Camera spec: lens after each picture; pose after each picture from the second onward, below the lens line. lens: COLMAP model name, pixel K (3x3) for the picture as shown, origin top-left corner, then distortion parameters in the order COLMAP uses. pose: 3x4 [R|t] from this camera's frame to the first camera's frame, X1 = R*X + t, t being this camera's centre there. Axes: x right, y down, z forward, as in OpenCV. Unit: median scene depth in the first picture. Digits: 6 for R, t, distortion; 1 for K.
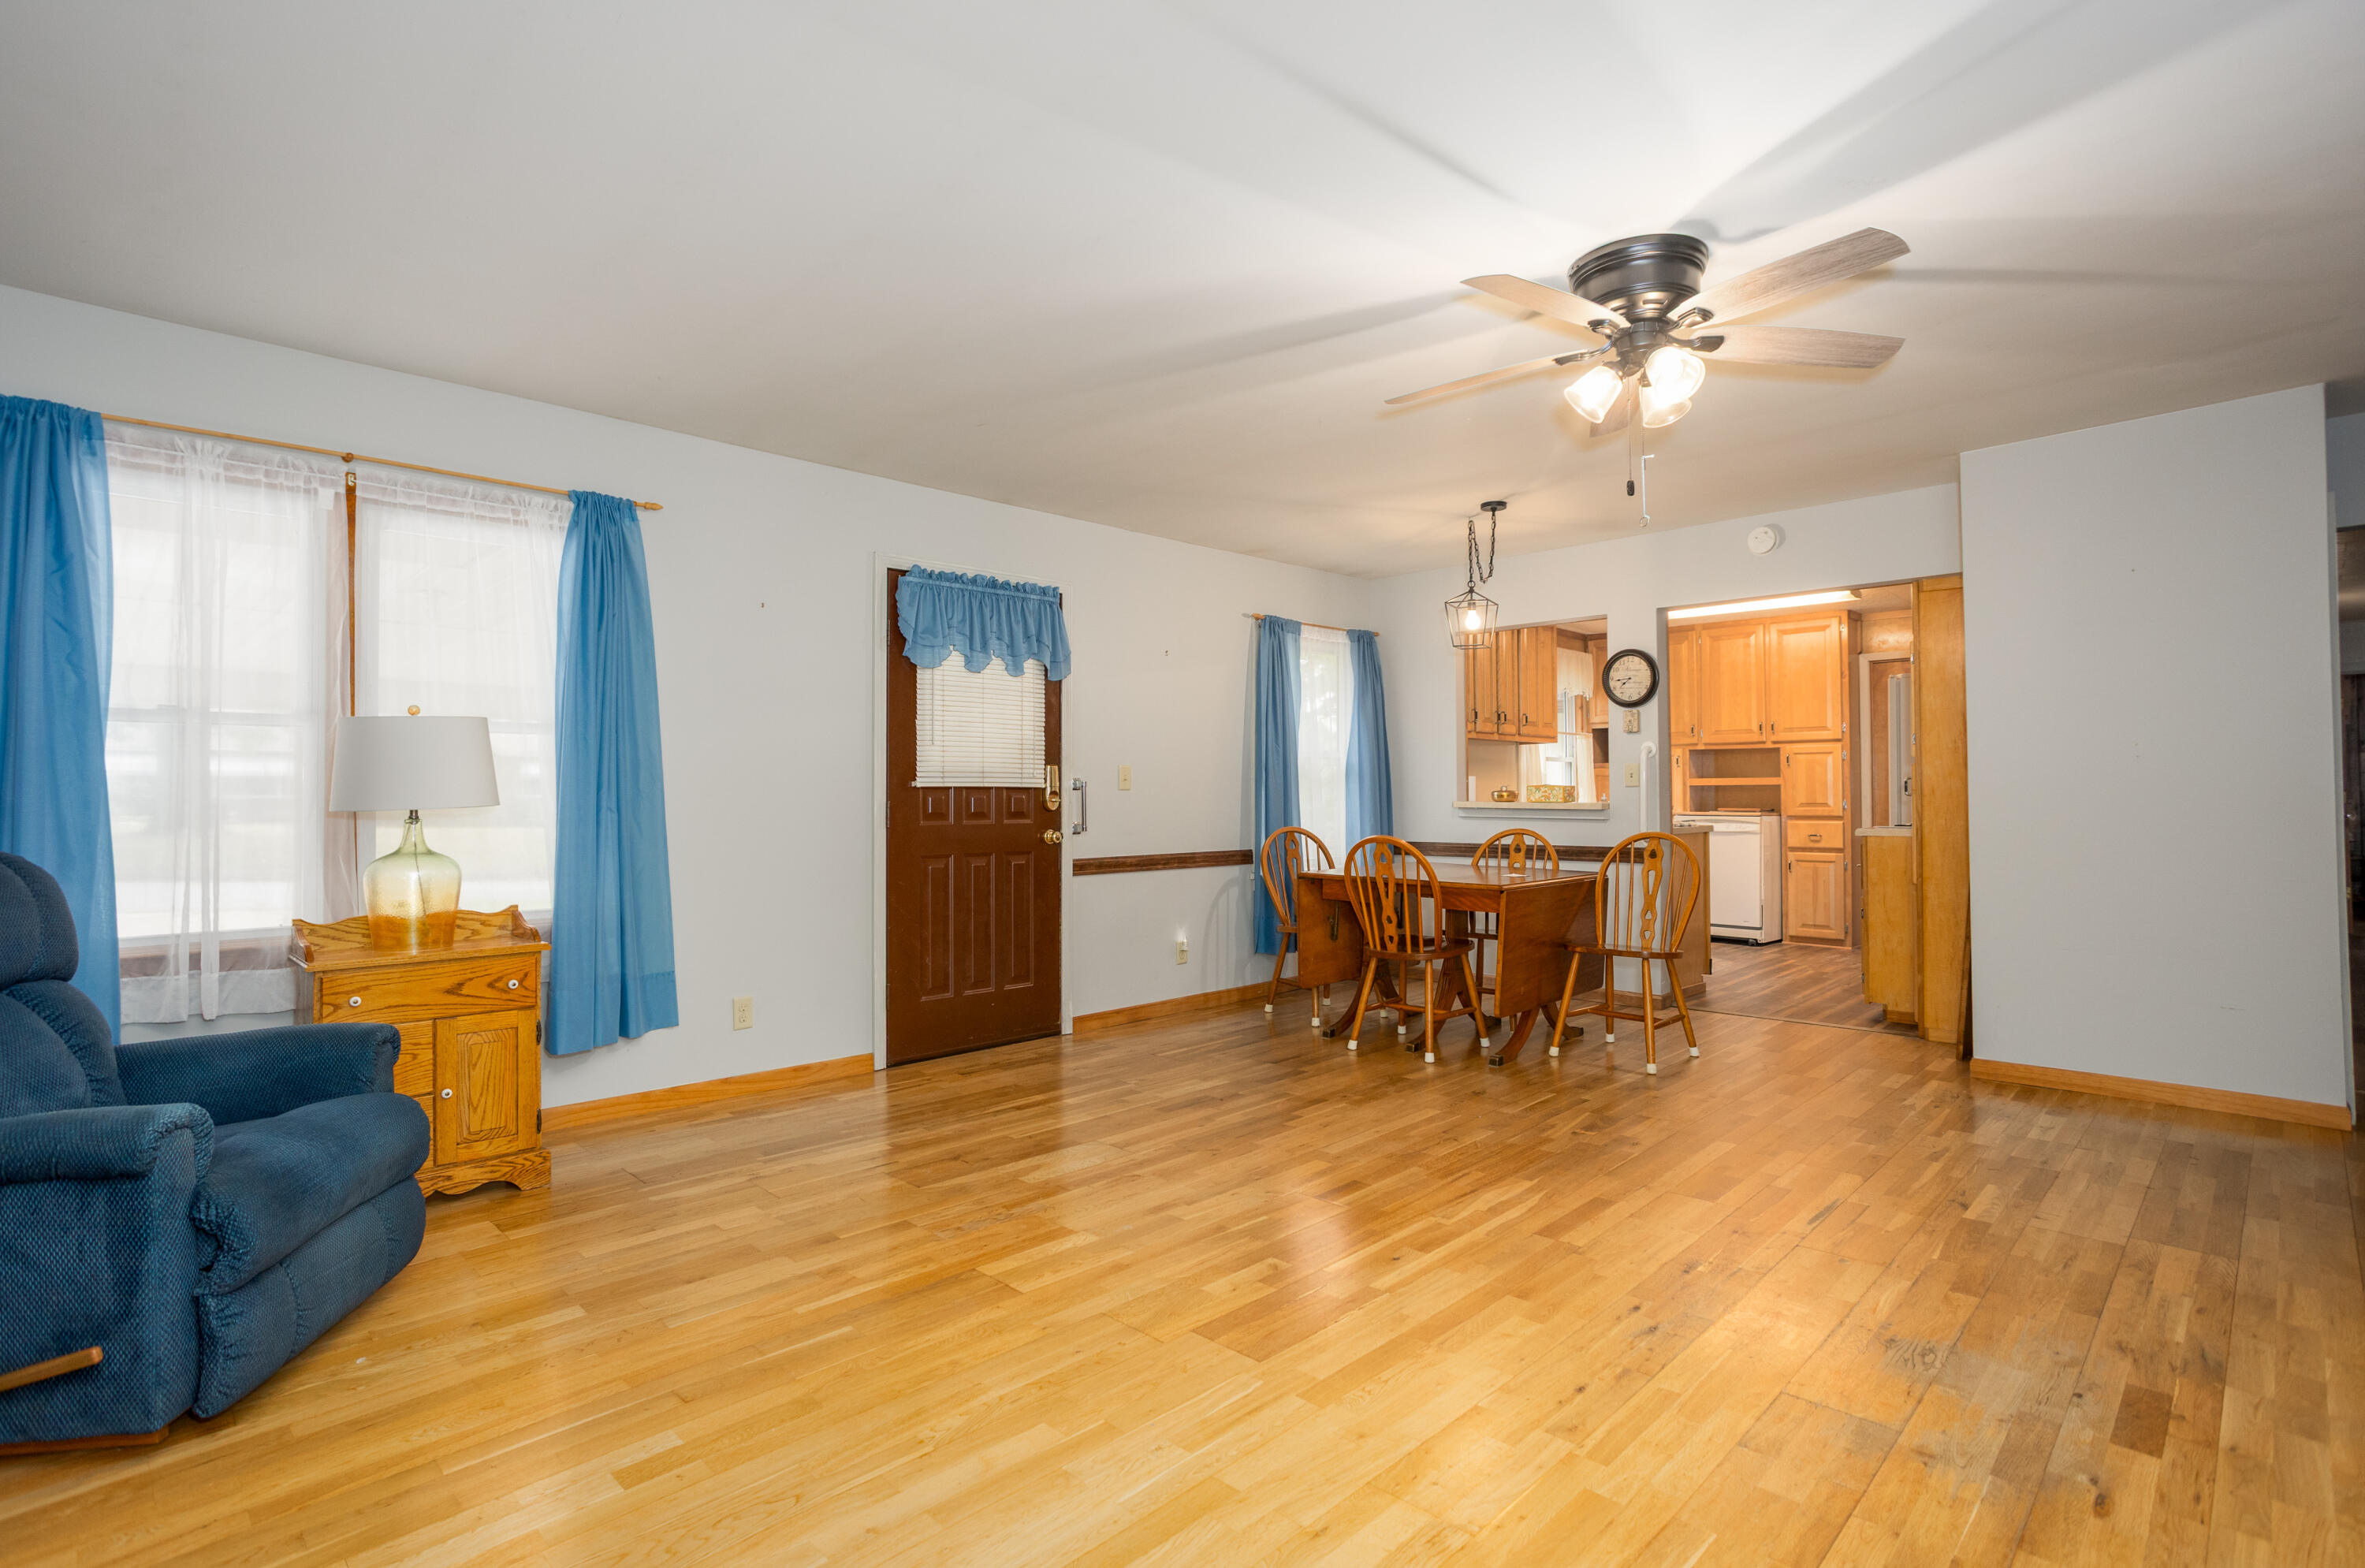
lens RADIAL K [[1150.3, 0, 1160.7], [0, 1150.3, 774.6], [0, 0, 1]] dist [-0.046687, 0.027955]
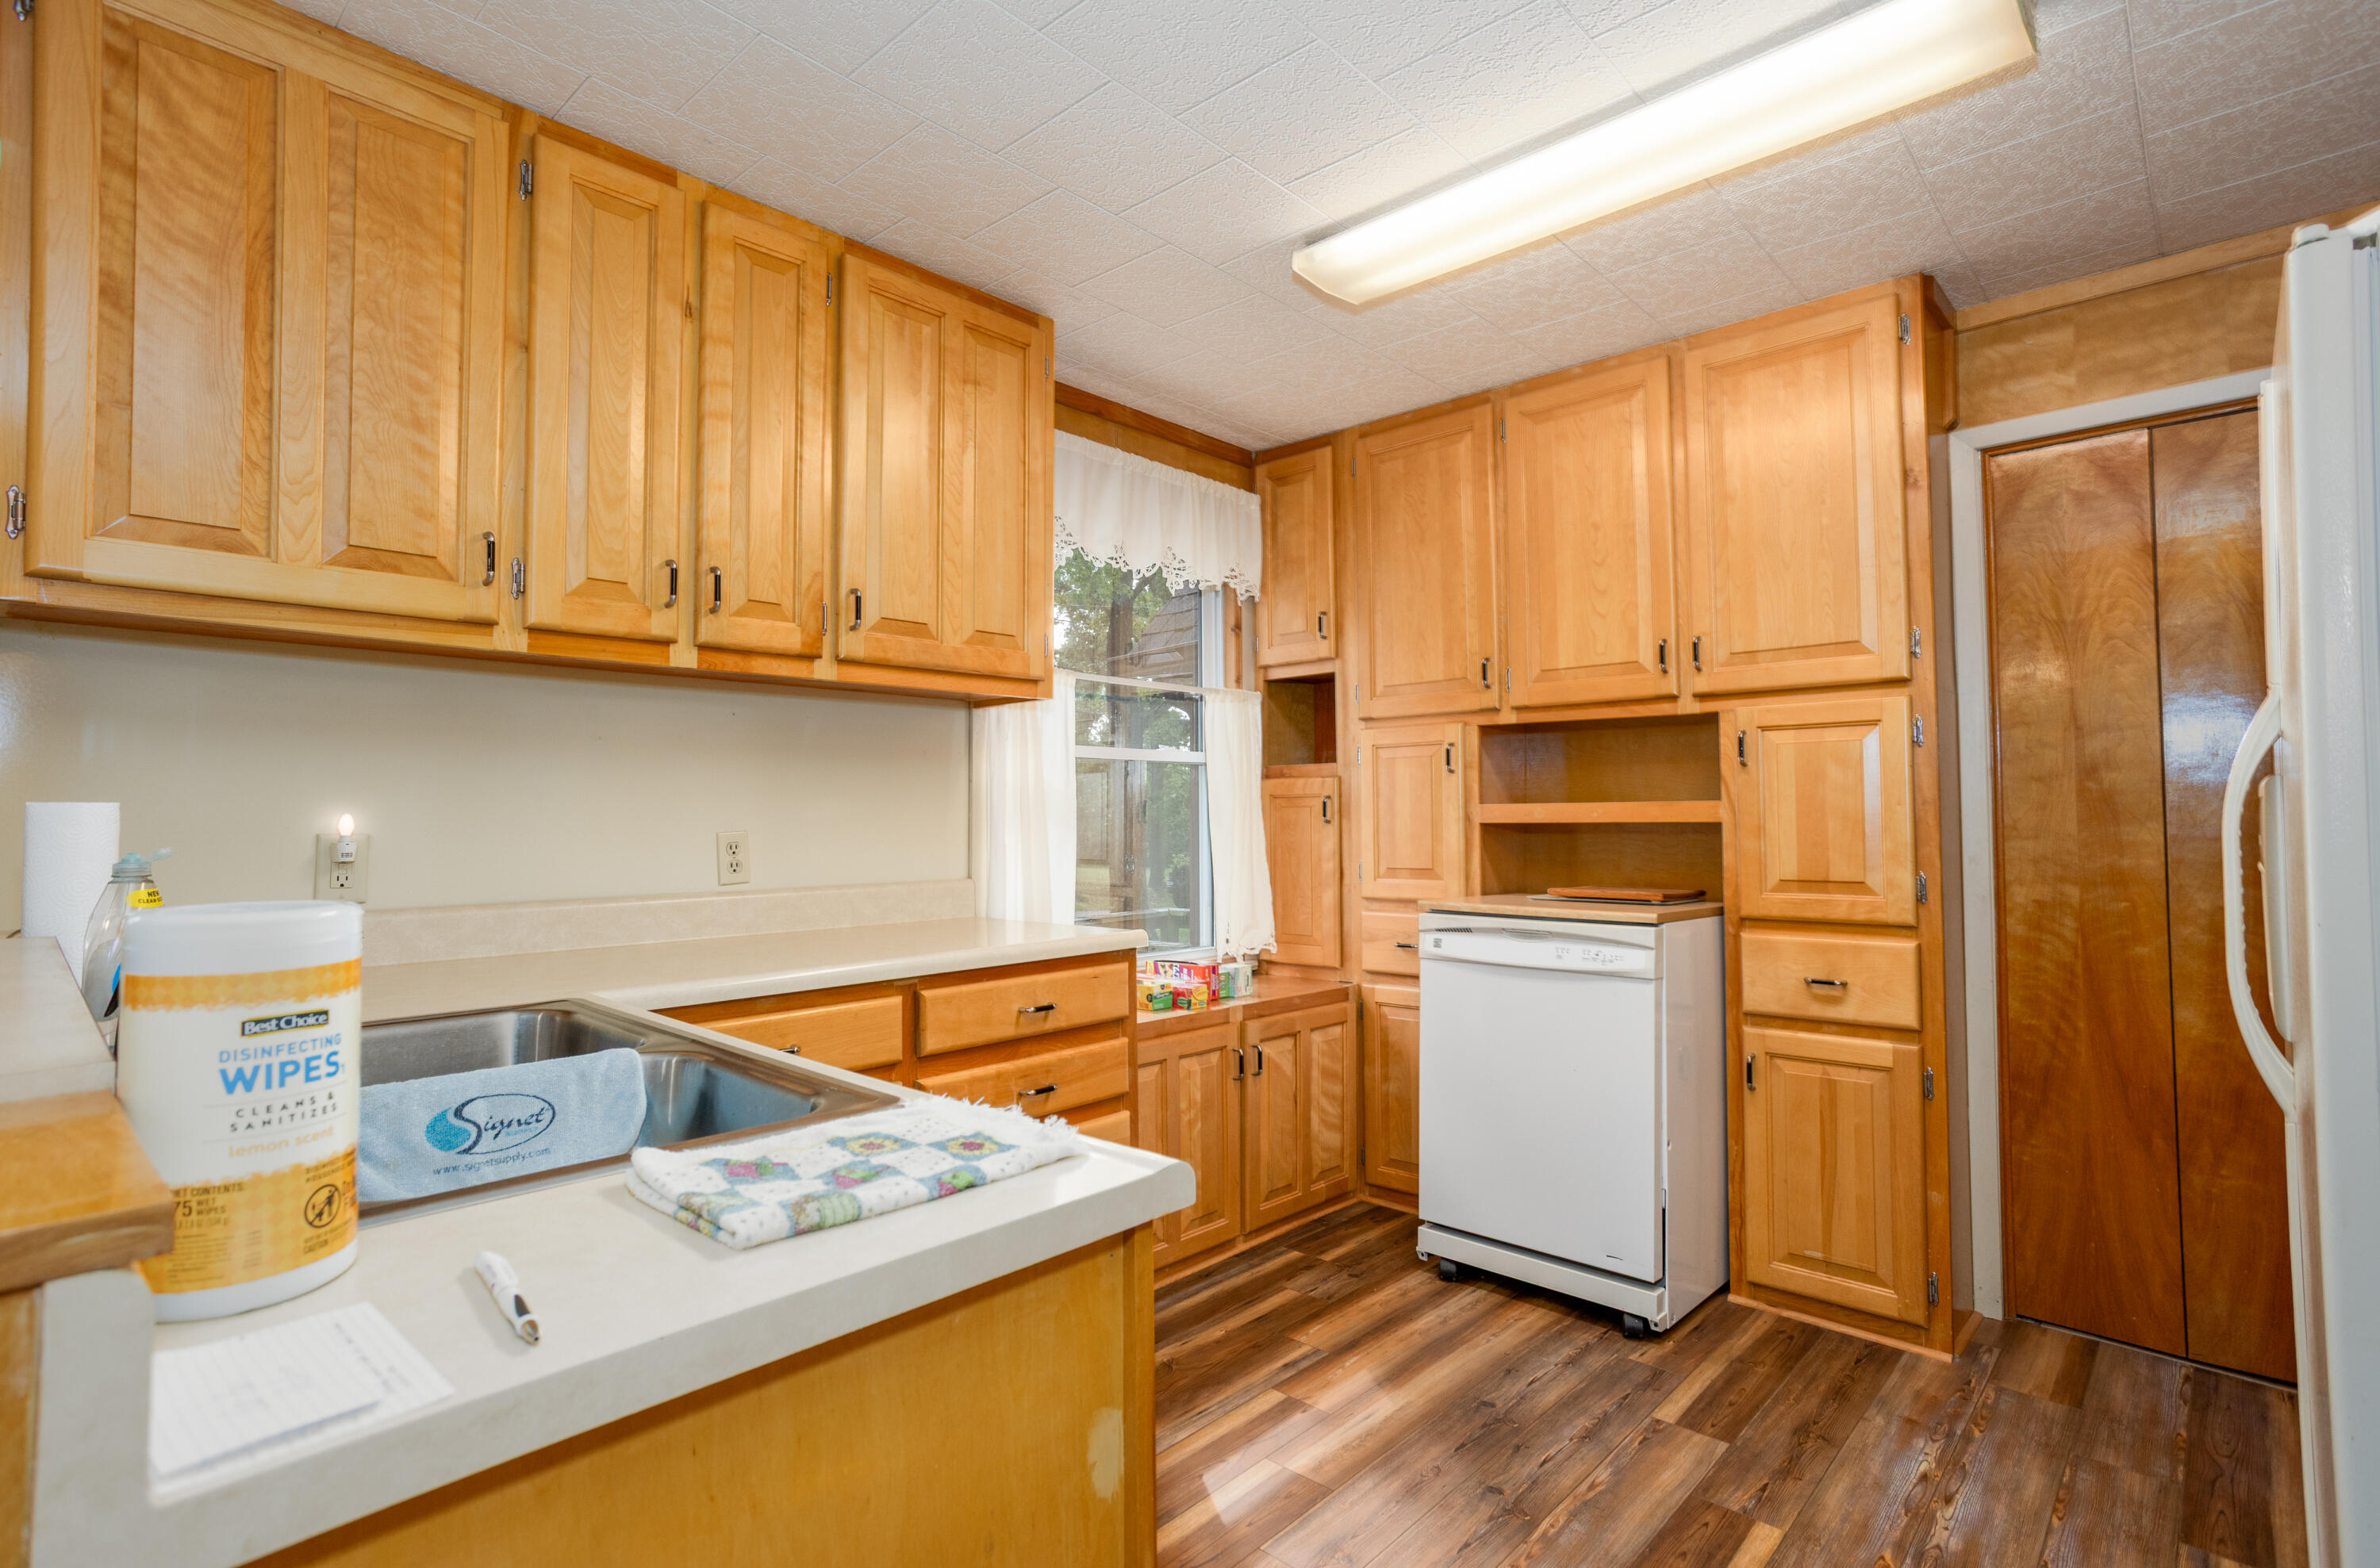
lens RADIAL K [[1157.5, 0, 1168.1], [0, 1157.5, 774.6], [0, 0, 1]] dist [-0.046687, 0.027955]
pose [[0.999622, 0.000380, 0.027473, 0.732823], [0.000169, 0.999800, -0.019981, 0.003004], [-0.027475, 0.019978, 0.999423, 1.310520]]
